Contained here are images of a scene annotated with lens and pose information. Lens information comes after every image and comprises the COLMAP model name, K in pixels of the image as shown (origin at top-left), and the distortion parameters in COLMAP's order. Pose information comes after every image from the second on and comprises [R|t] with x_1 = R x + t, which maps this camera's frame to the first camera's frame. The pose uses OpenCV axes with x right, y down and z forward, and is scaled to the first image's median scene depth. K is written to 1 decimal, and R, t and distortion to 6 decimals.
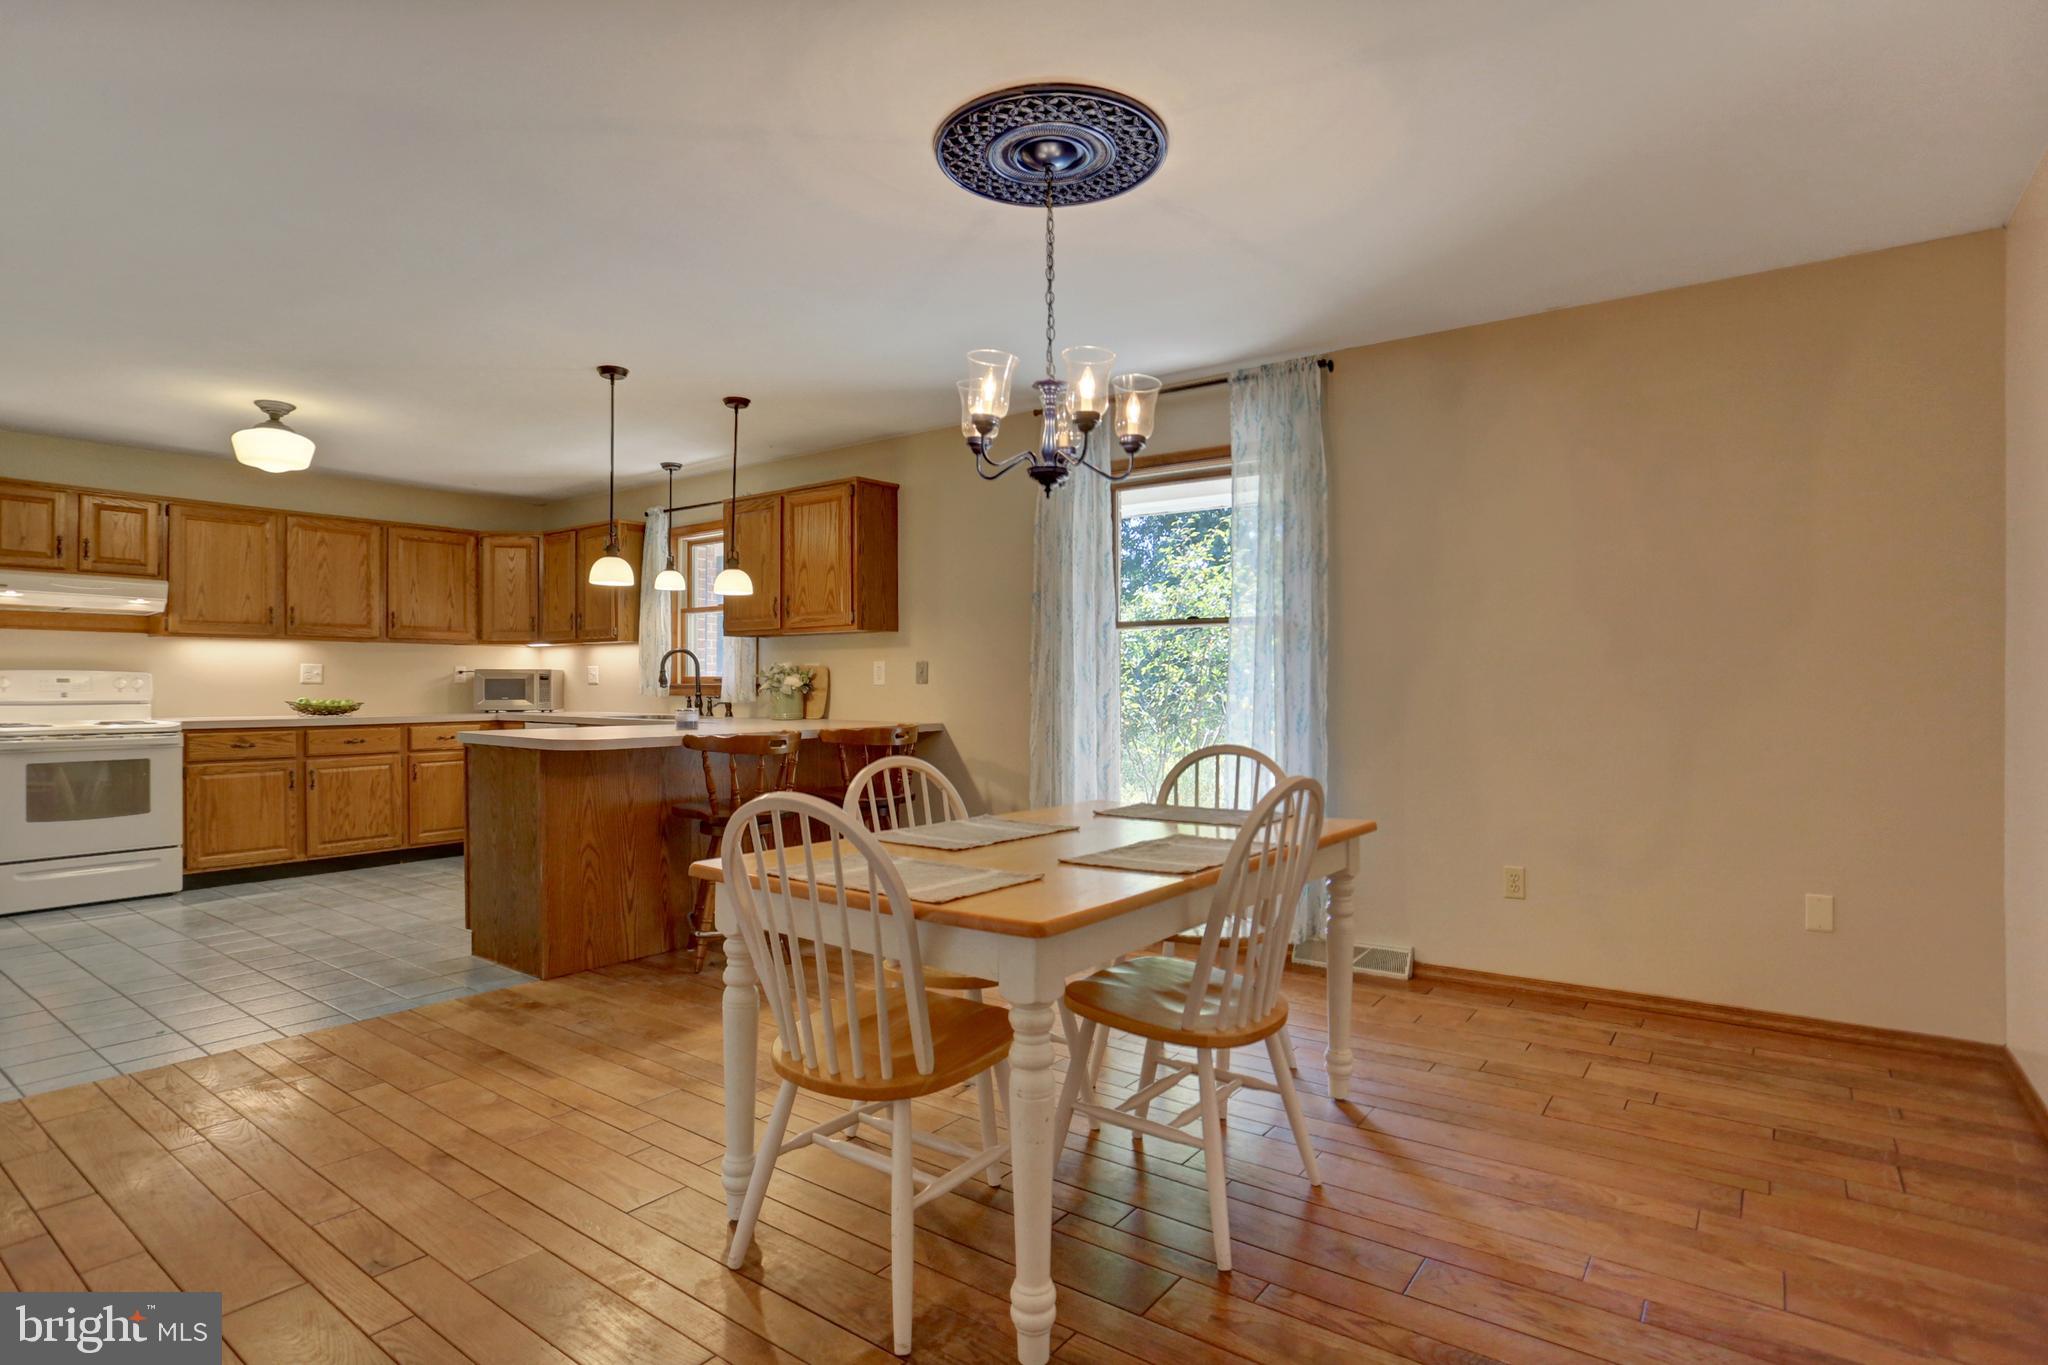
lens RADIAL K [[1081.6, 0, 1068.7], [0, 1081.6, 683.5], [0, 0, 1]] dist [-0.060533, 0.022798]
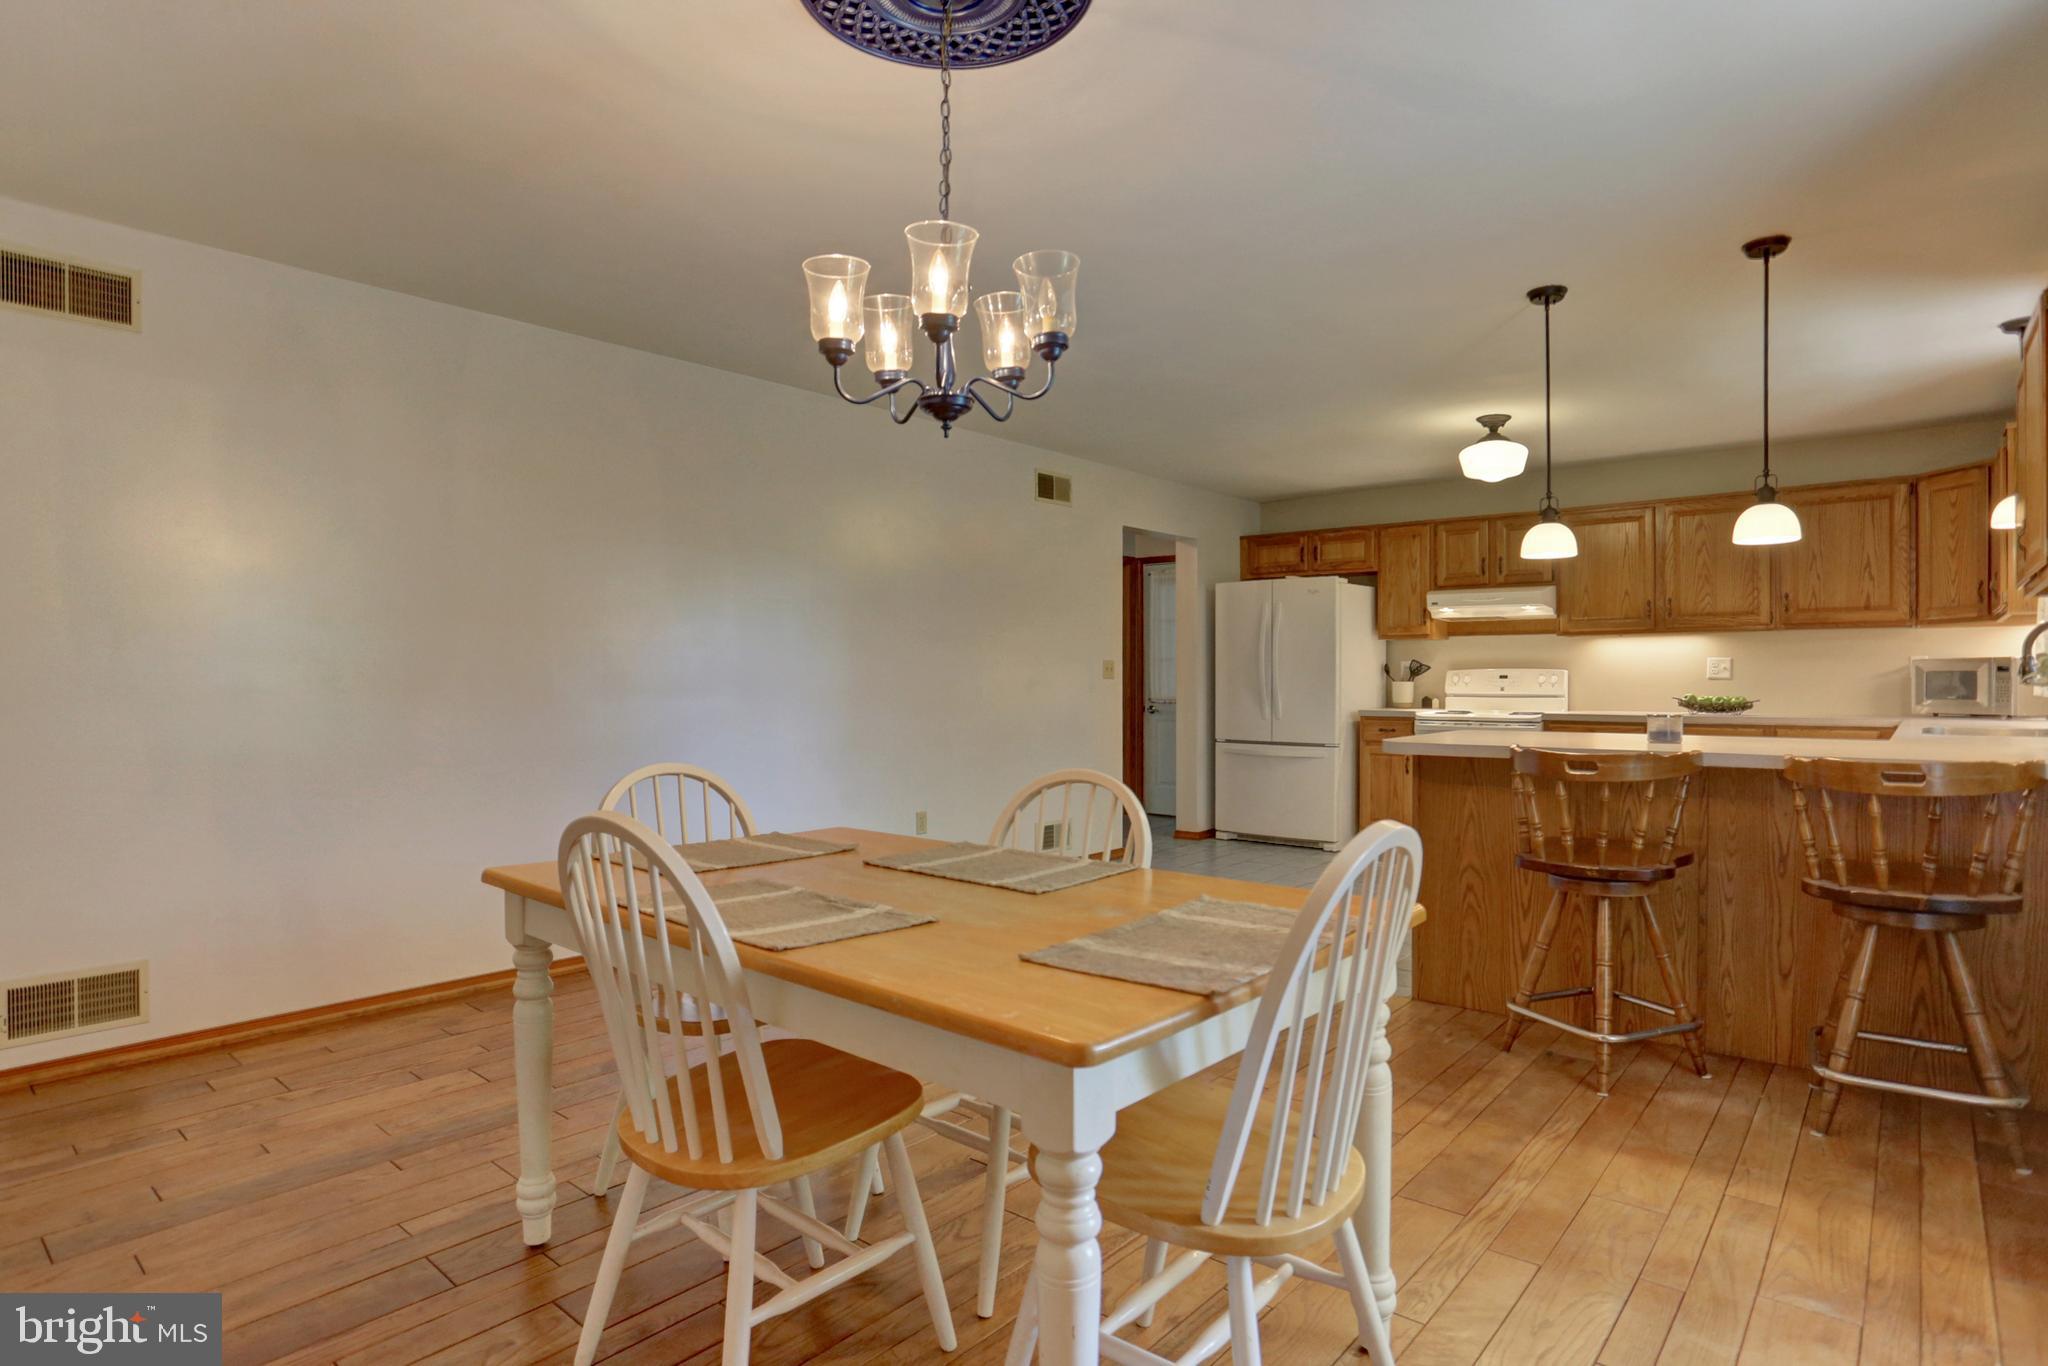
lens RADIAL K [[1112.4, 0, 1020.9], [0, 1112.4, 690.2], [0, 0, 1]] dist [0.020750, -0.000012]
pose [[-0.078157, 0.009023, -0.996900, 0.343751], [0.004018, 0.999954, 0.008736, -0.000179], [0.996933, -0.003323, -0.078190, 0.505100]]
